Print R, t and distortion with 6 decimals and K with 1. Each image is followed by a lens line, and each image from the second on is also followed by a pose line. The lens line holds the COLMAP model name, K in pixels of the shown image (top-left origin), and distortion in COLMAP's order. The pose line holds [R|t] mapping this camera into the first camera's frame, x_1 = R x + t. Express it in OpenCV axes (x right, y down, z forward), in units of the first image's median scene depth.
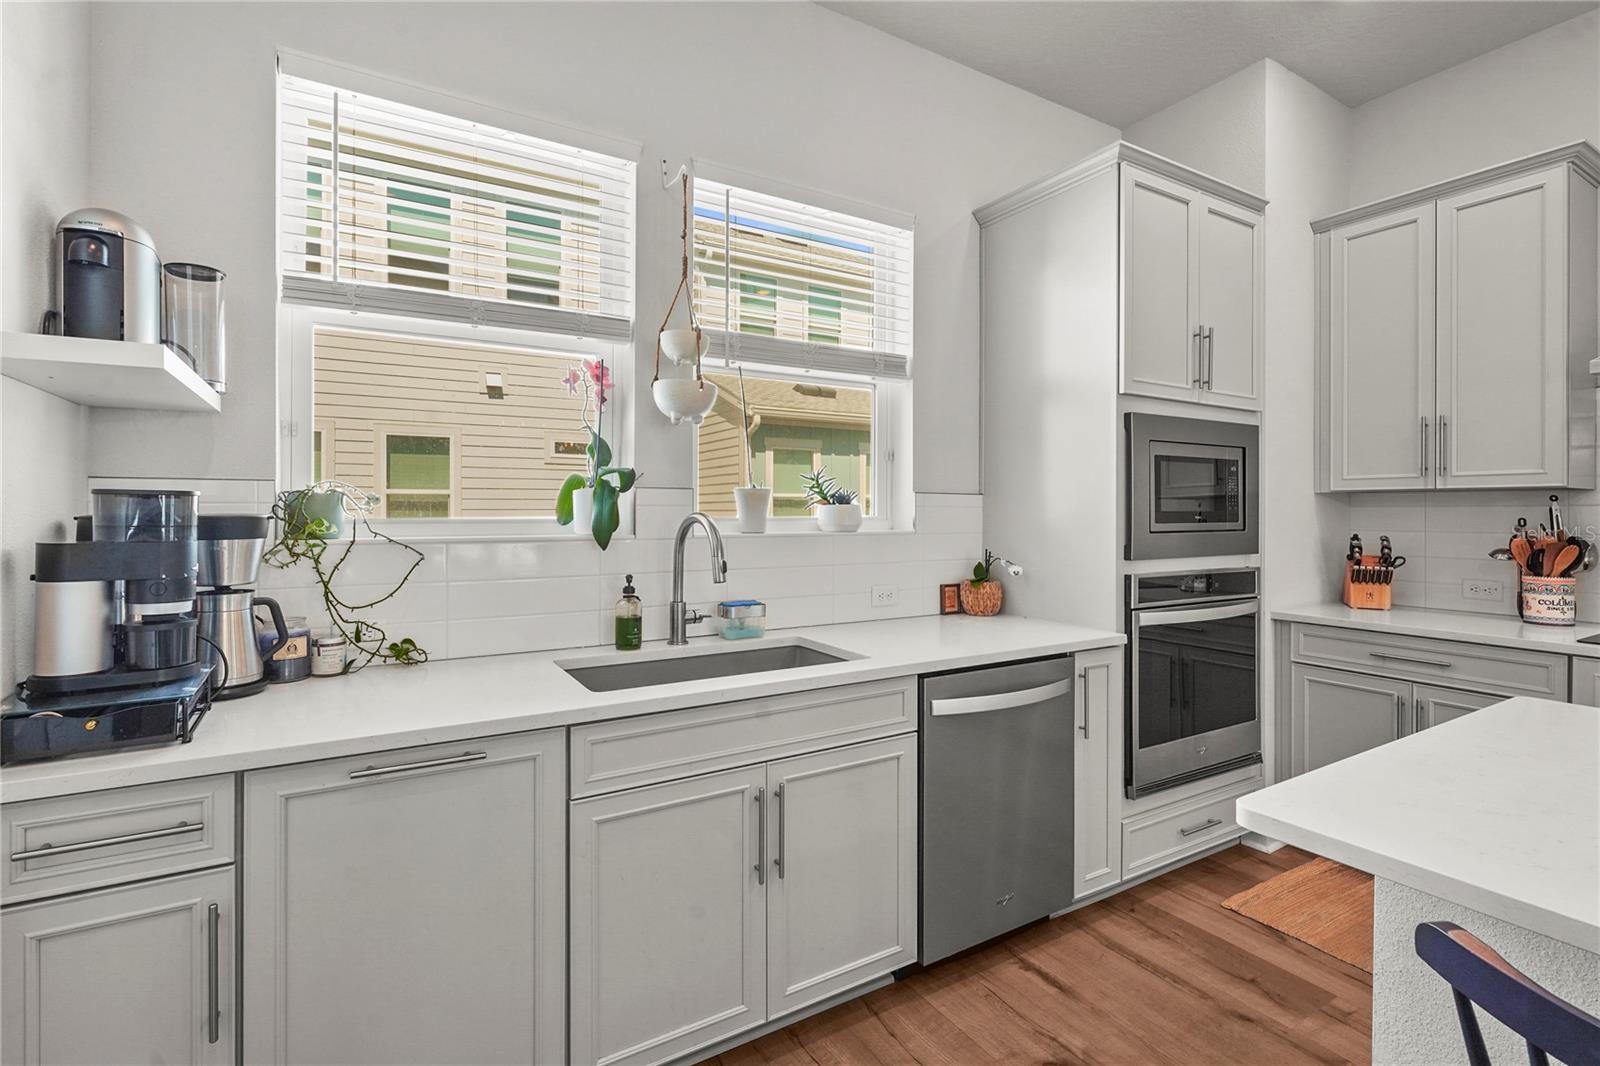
lens RADIAL K [[742.3, 0, 801.0], [0, 742.3, 513.9], [0, 0, 1]] dist [-0.005658, 0.001947]
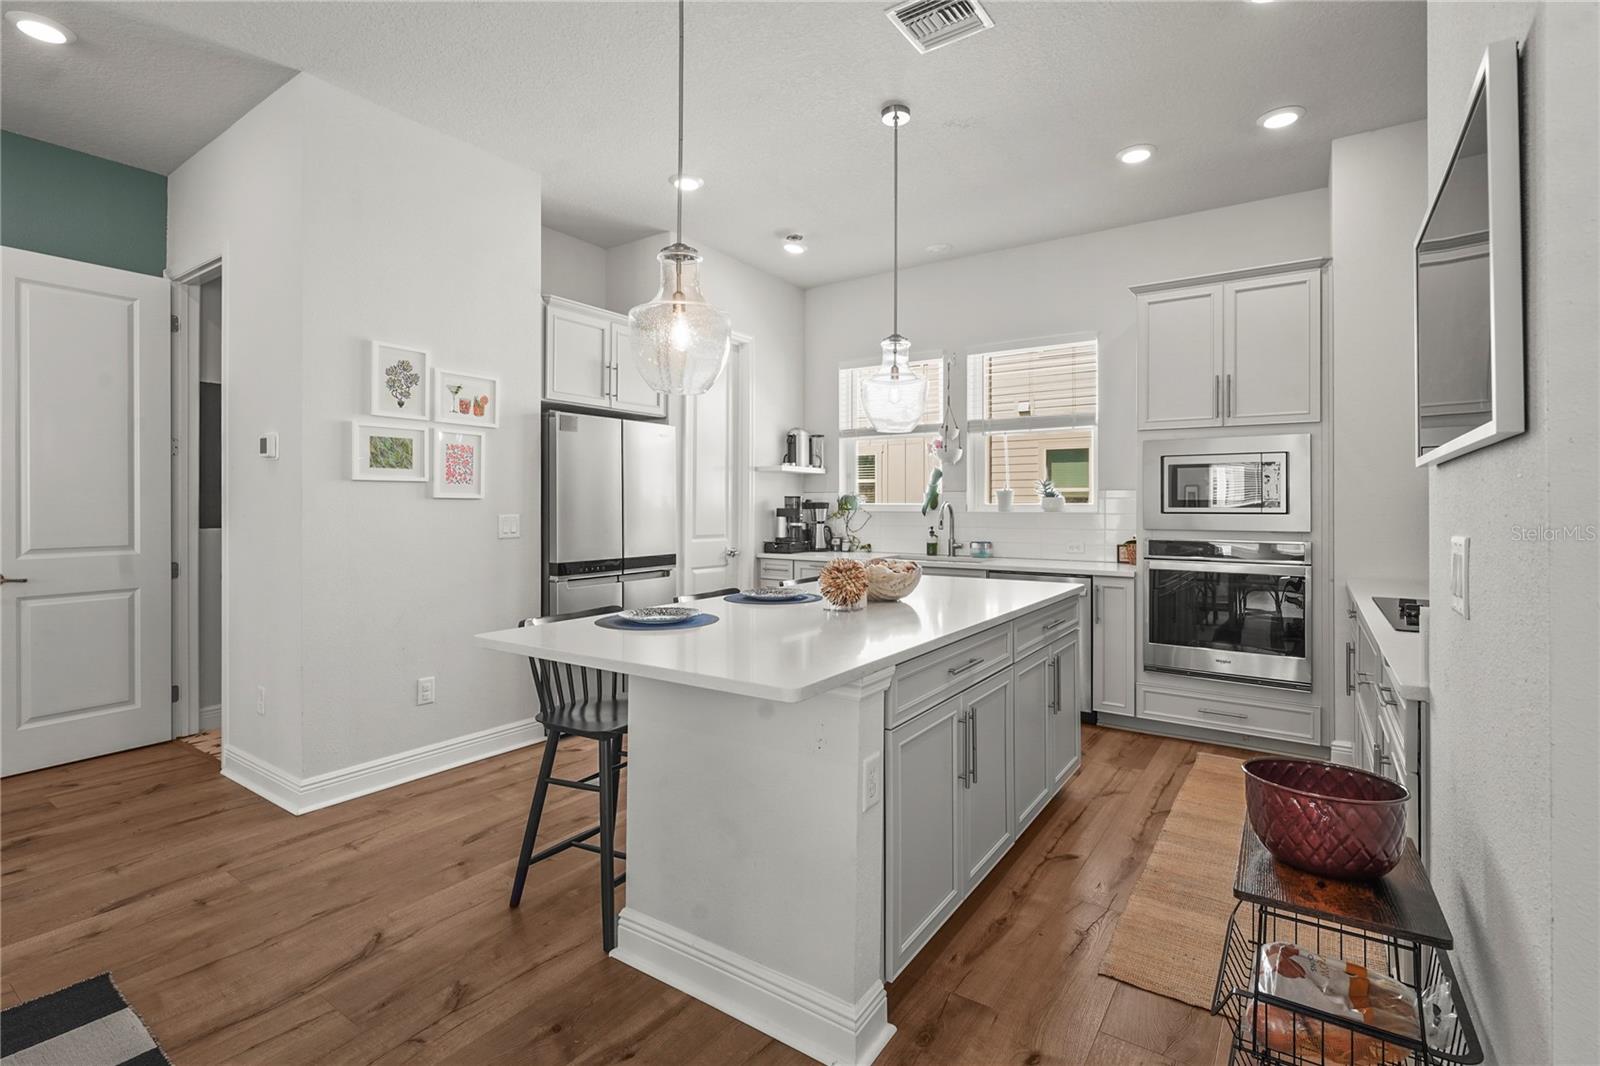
lens RADIAL K [[742.3, 0, 782.3], [0, 742.3, 507.3], [0, 0, 1]] dist [-0.005658, 0.001947]
pose [[0.404010, 0.001001, -0.914754, 1.790717], [-0.004591, 0.999989, -0.000933, 0.020687], [0.914743, 0.004577, 0.404011, -0.467324]]
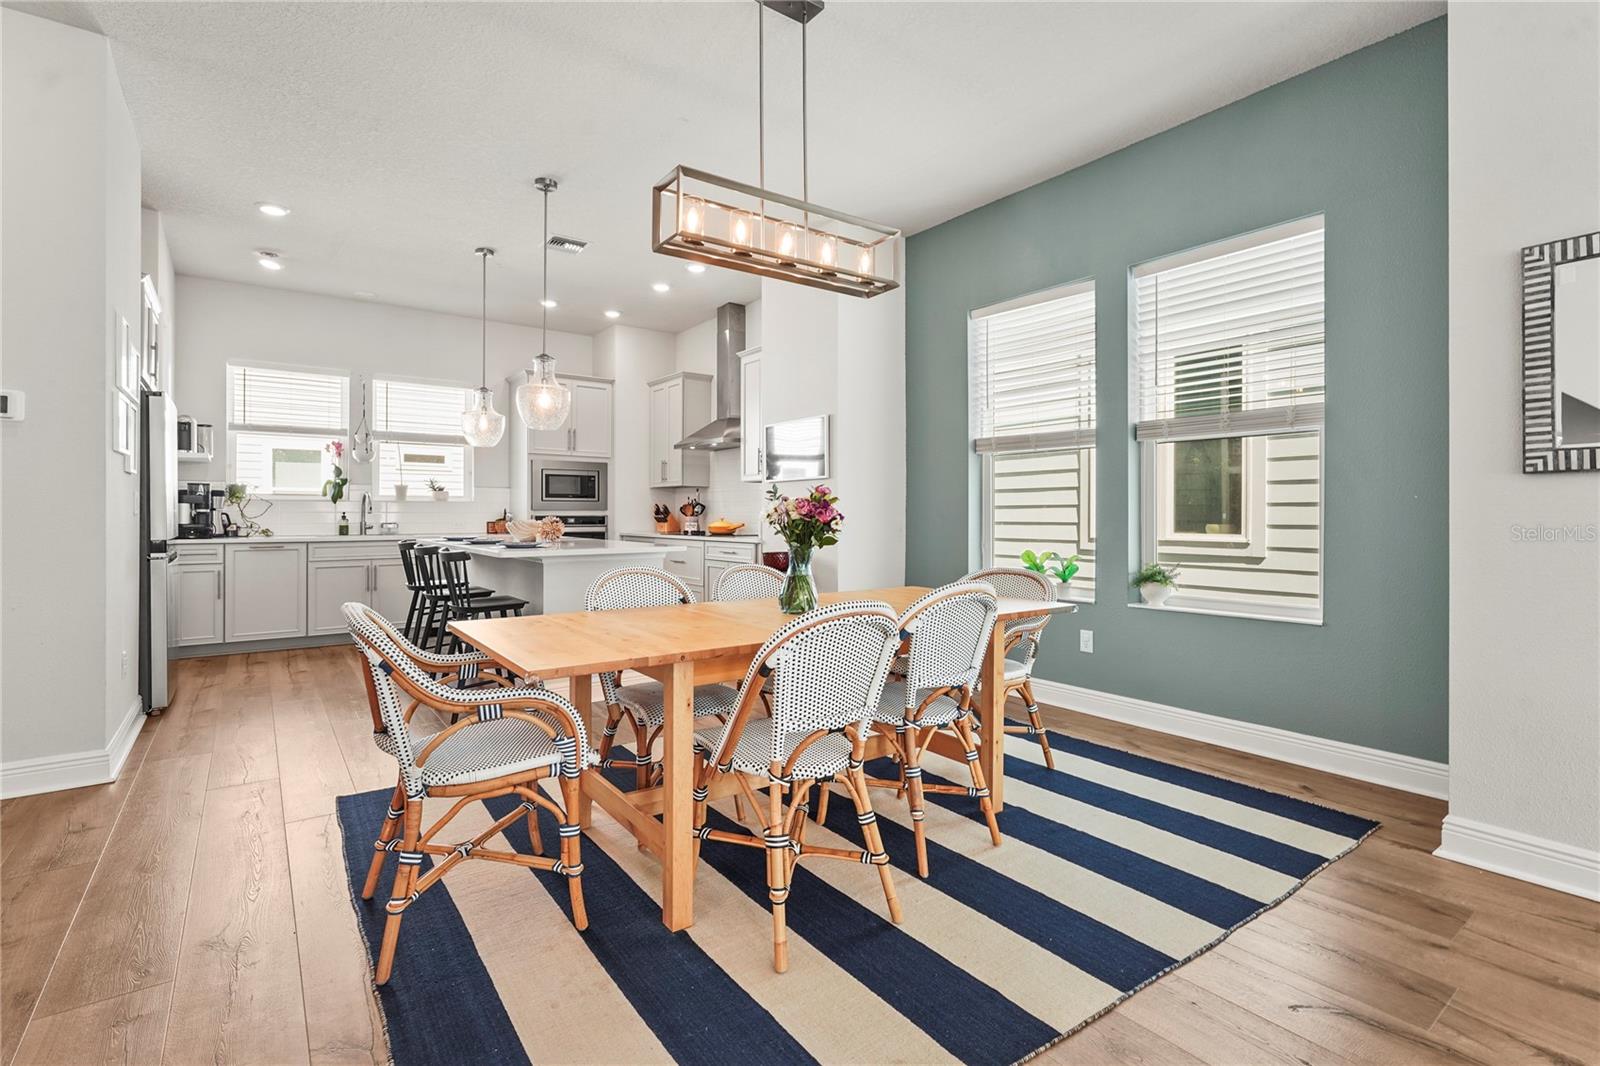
lens RADIAL K [[742.3, 0, 803.6], [0, 742.3, 515.4], [0, 0, 1]] dist [-0.005658, 0.001947]
pose [[0.994557, 0.000202, 0.104192, 1.309527], [-0.000099, 0.999999, -0.000999, 0.095017], [-0.104193, 0.000983, 0.994557, -2.207067]]
